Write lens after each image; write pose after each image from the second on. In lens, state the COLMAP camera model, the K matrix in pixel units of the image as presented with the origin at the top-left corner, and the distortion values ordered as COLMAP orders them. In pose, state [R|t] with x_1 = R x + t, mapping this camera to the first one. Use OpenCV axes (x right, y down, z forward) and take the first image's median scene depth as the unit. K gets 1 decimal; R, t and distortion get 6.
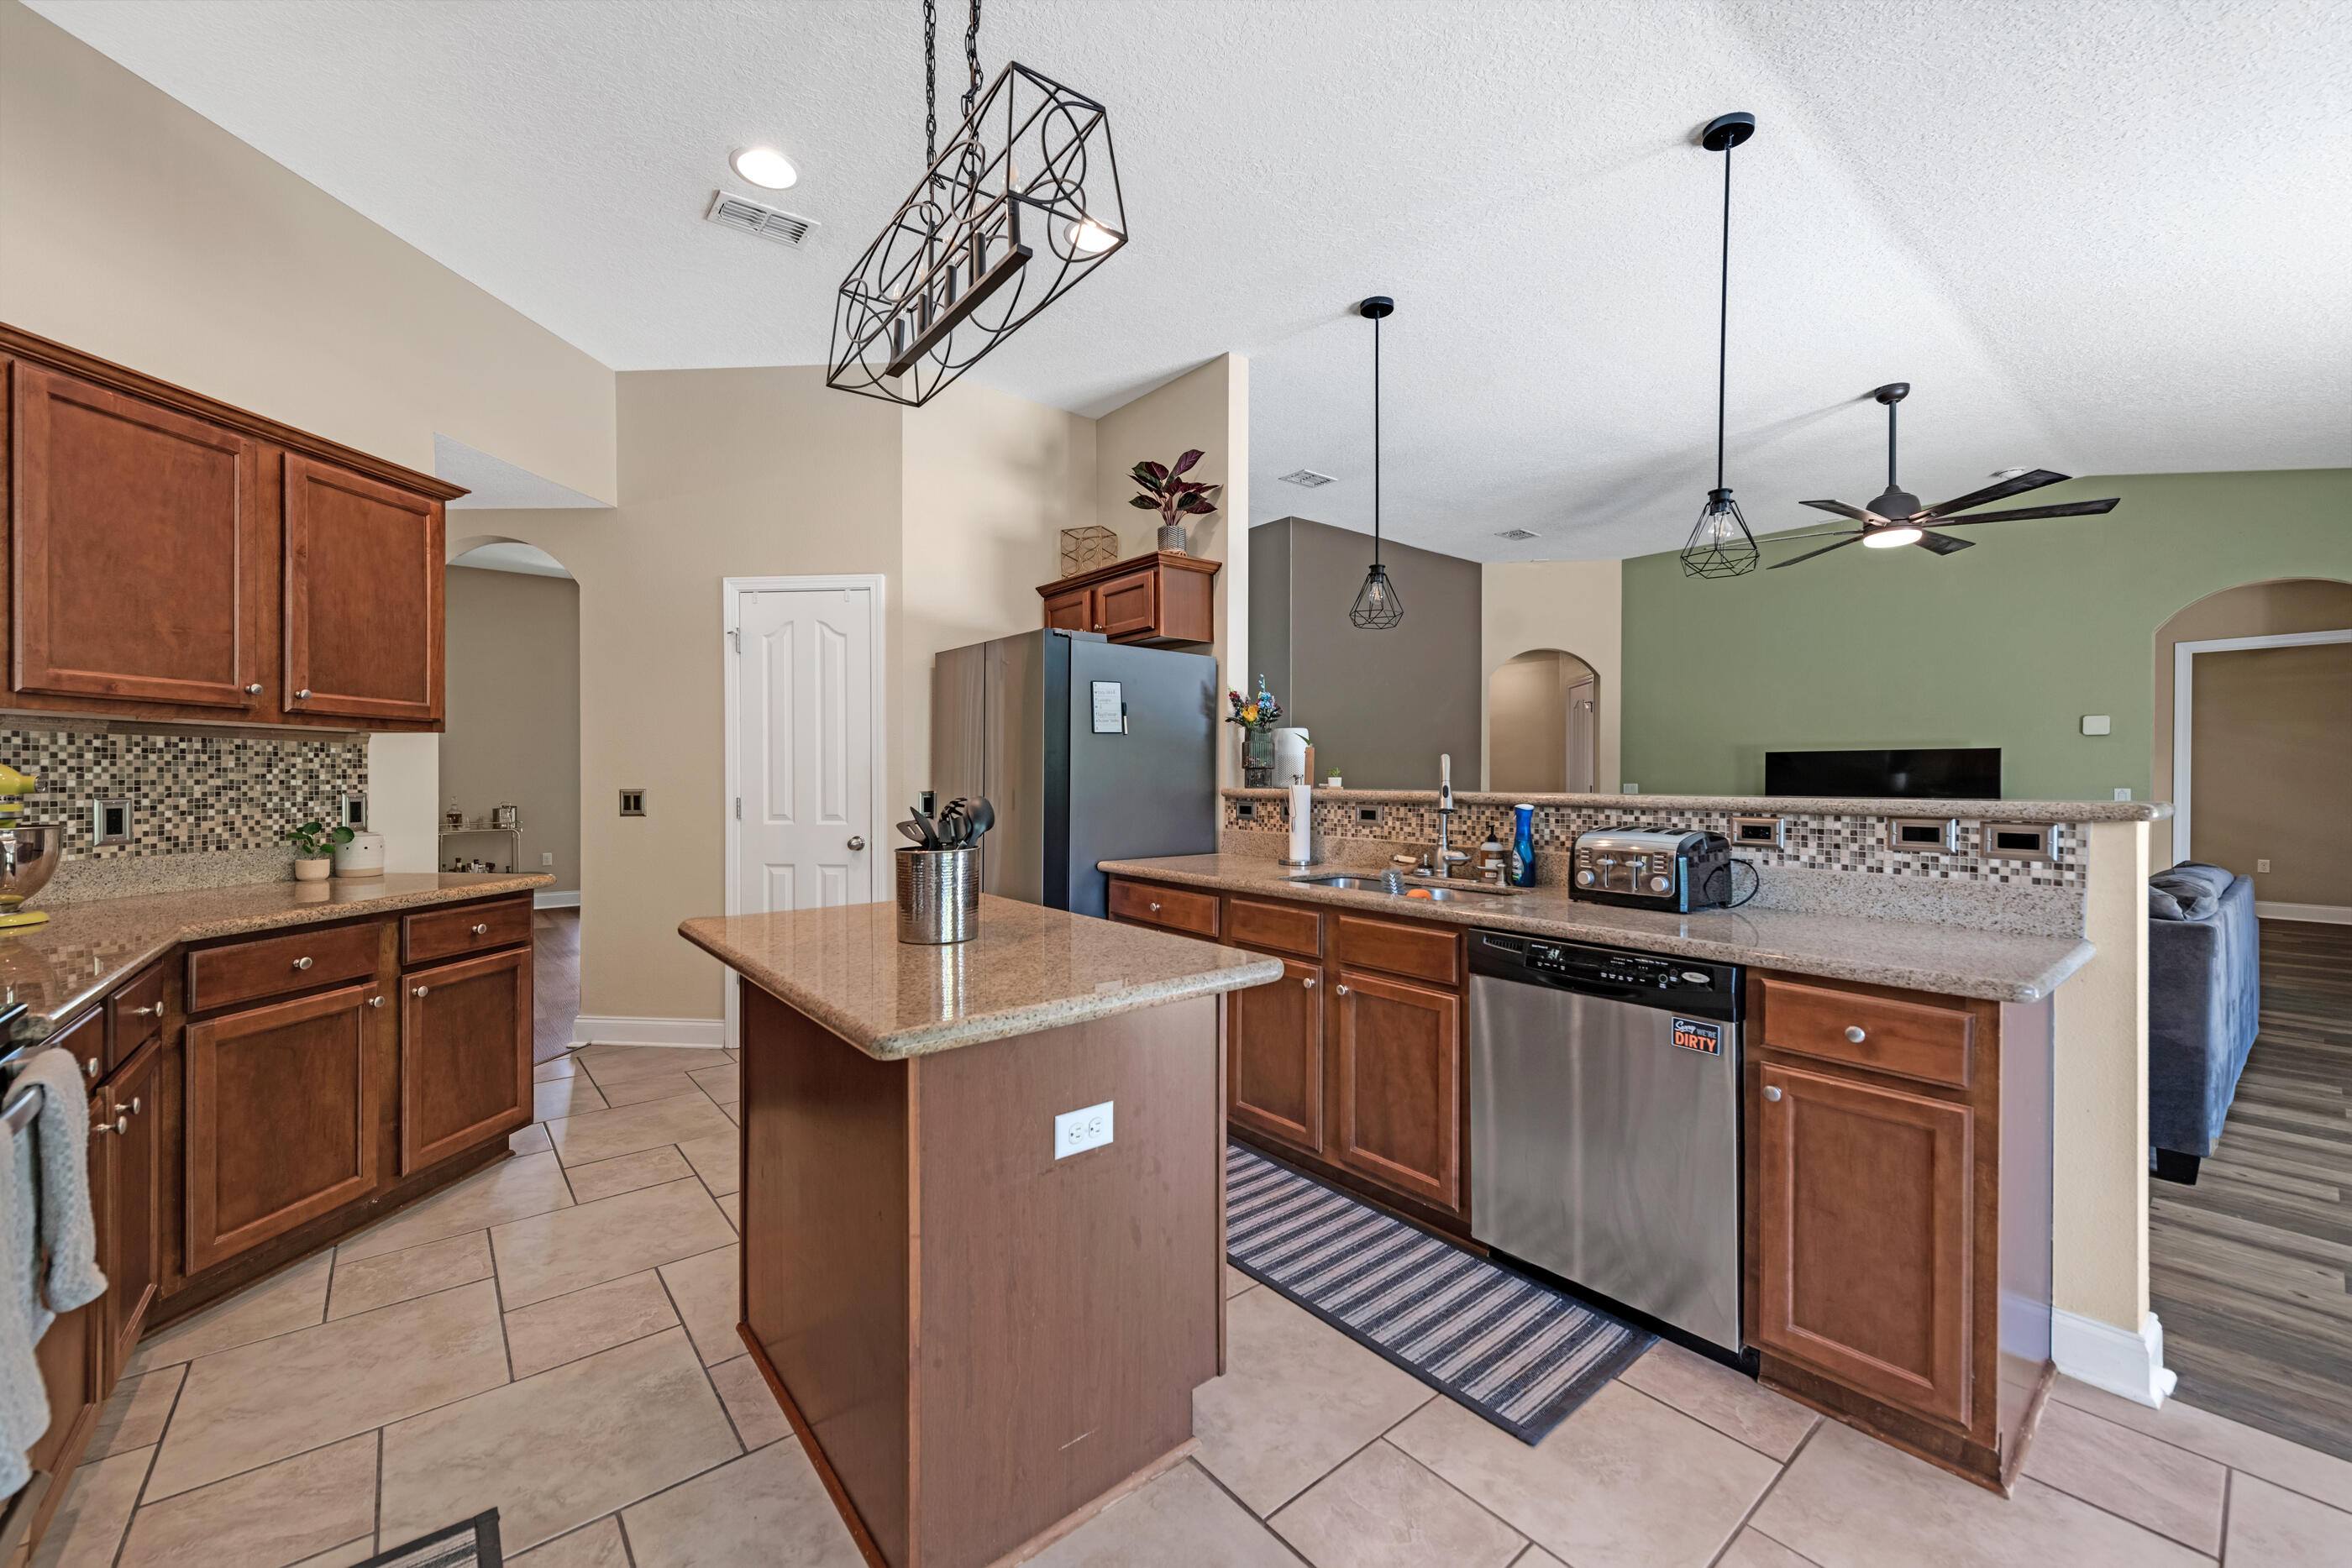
lens RADIAL K [[927.6, 0, 1176.0], [0, 927.6, 784.0], [0, 0, 1]] dist [0.001795, -0.000010]
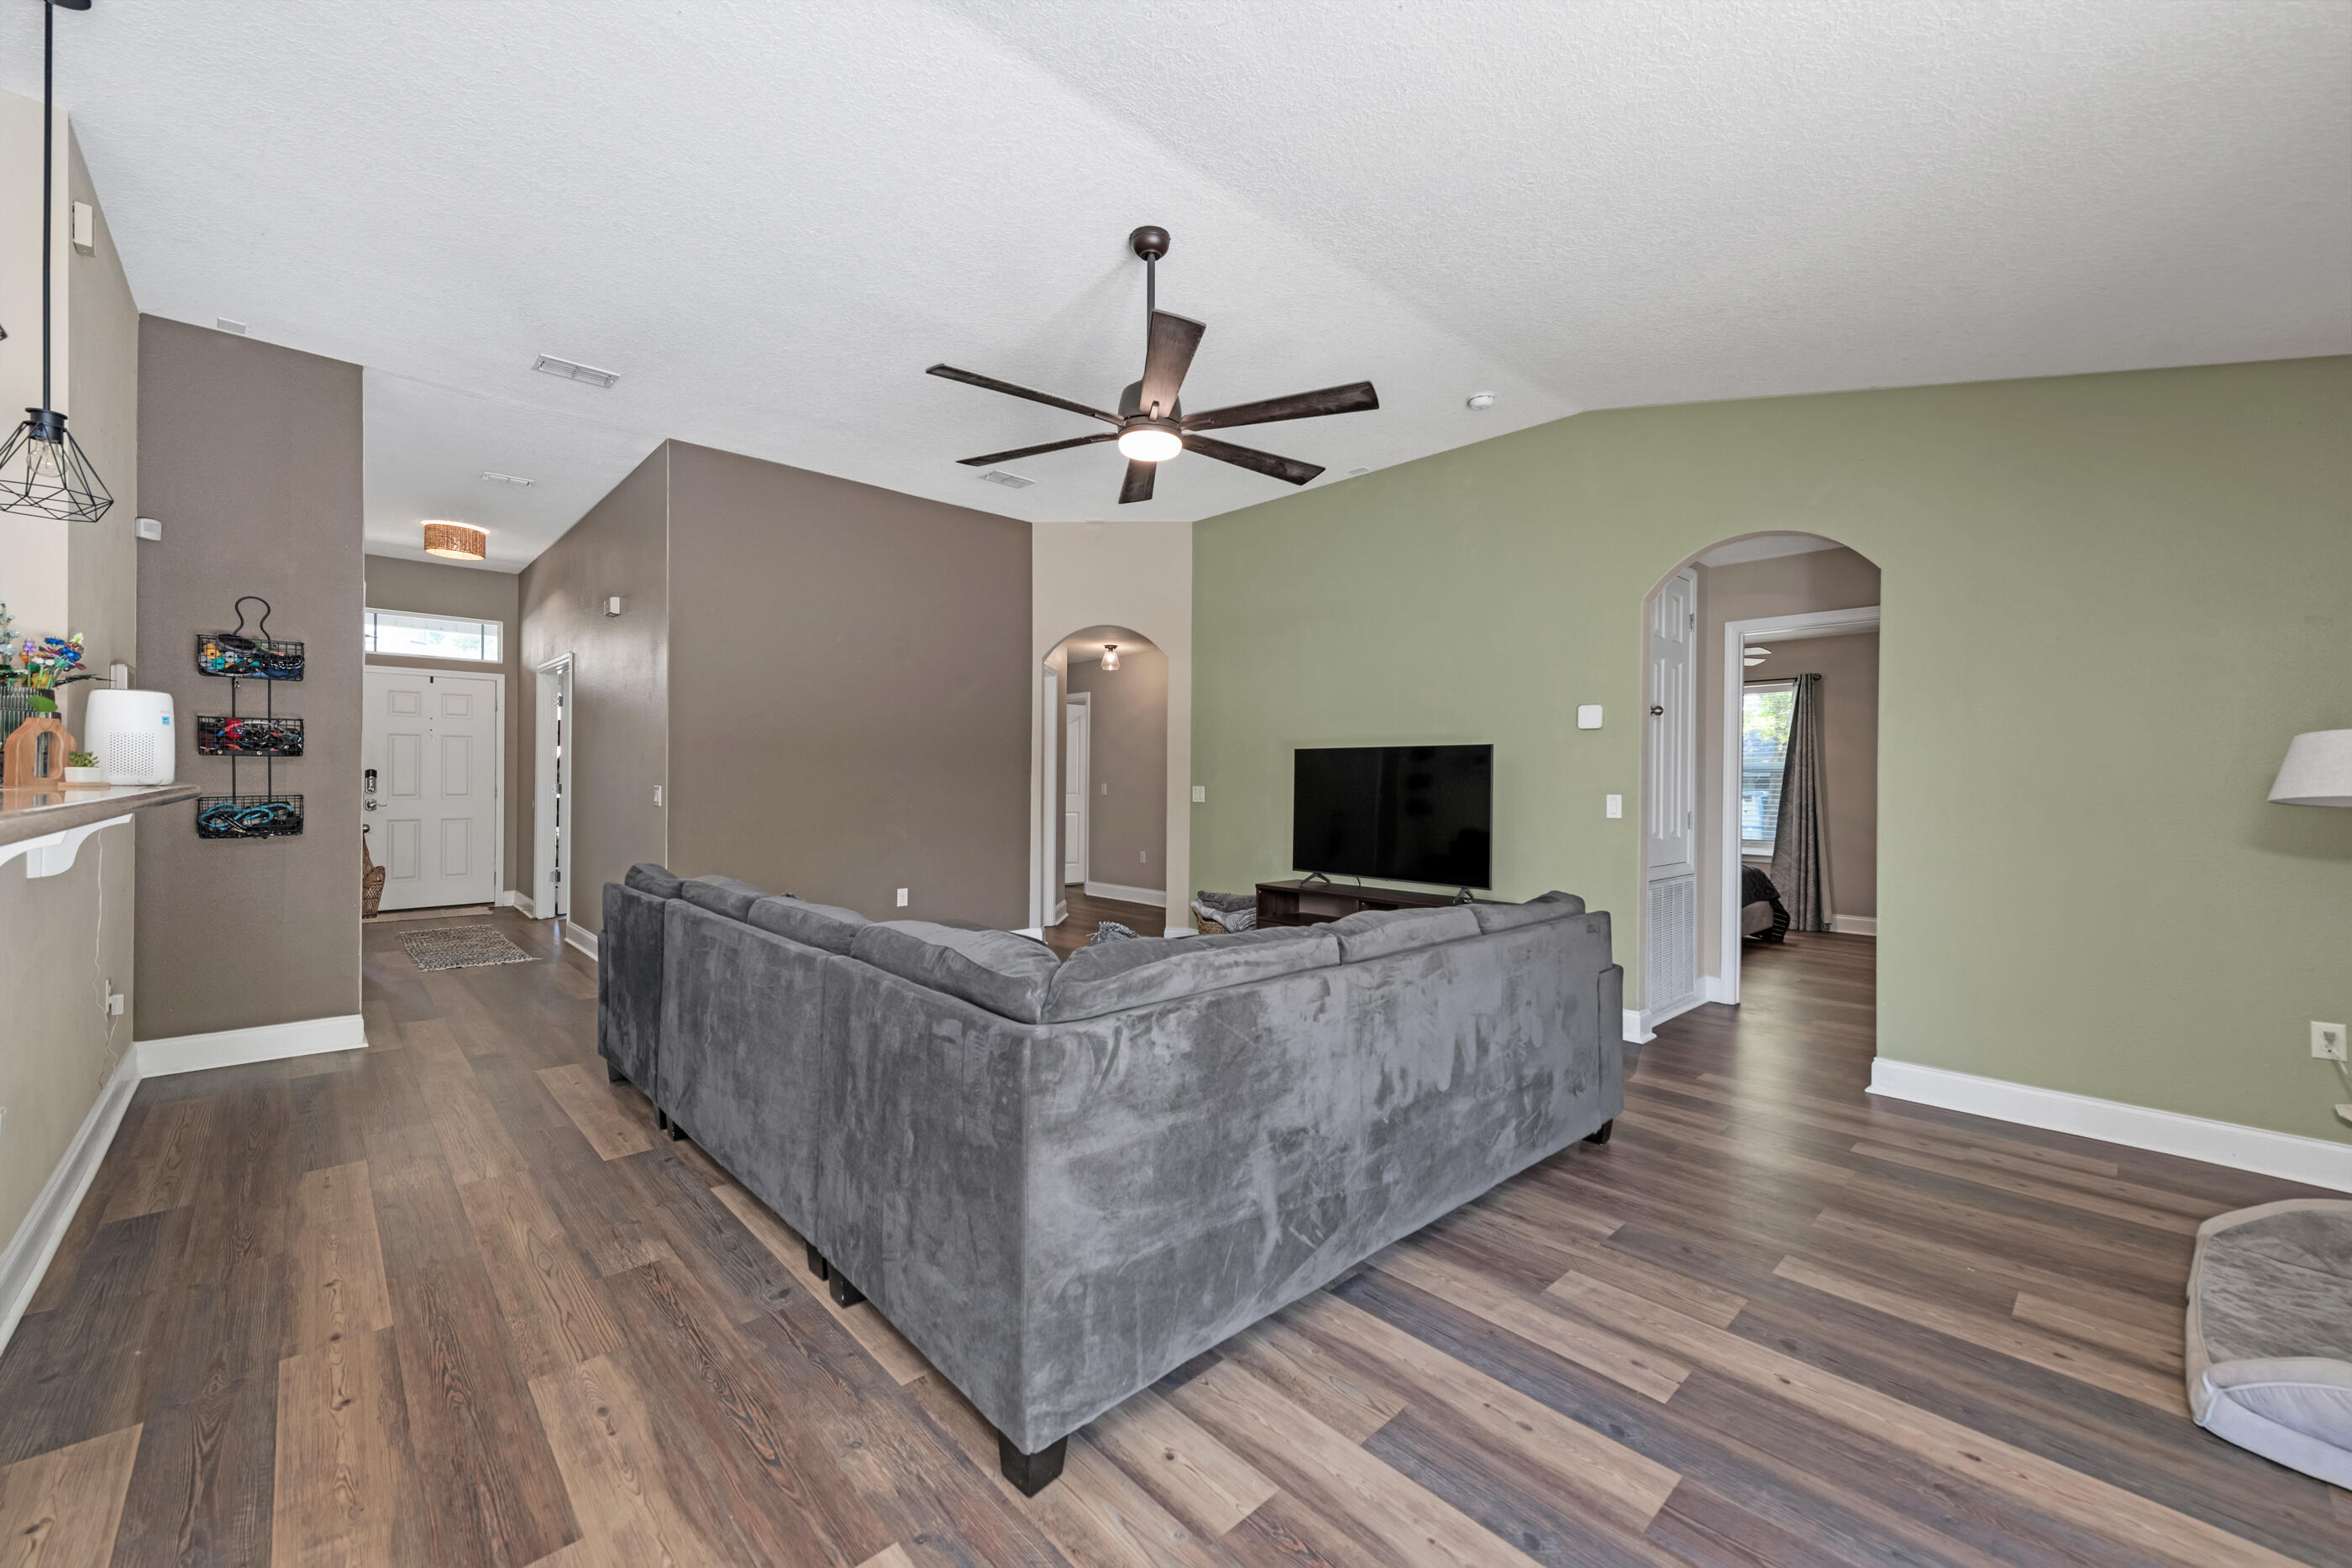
lens RADIAL K [[927.6, 0, 1176.0], [0, 927.6, 784.0], [0, 0, 1]] dist [0.001795, -0.000010]
pose [[0.998041, 0.007048, 0.062159, 0.581790], [-0.006649, 0.999956, -0.006620, 0.002908], [-0.062203, 0.006193, 0.998044, 0.219358]]
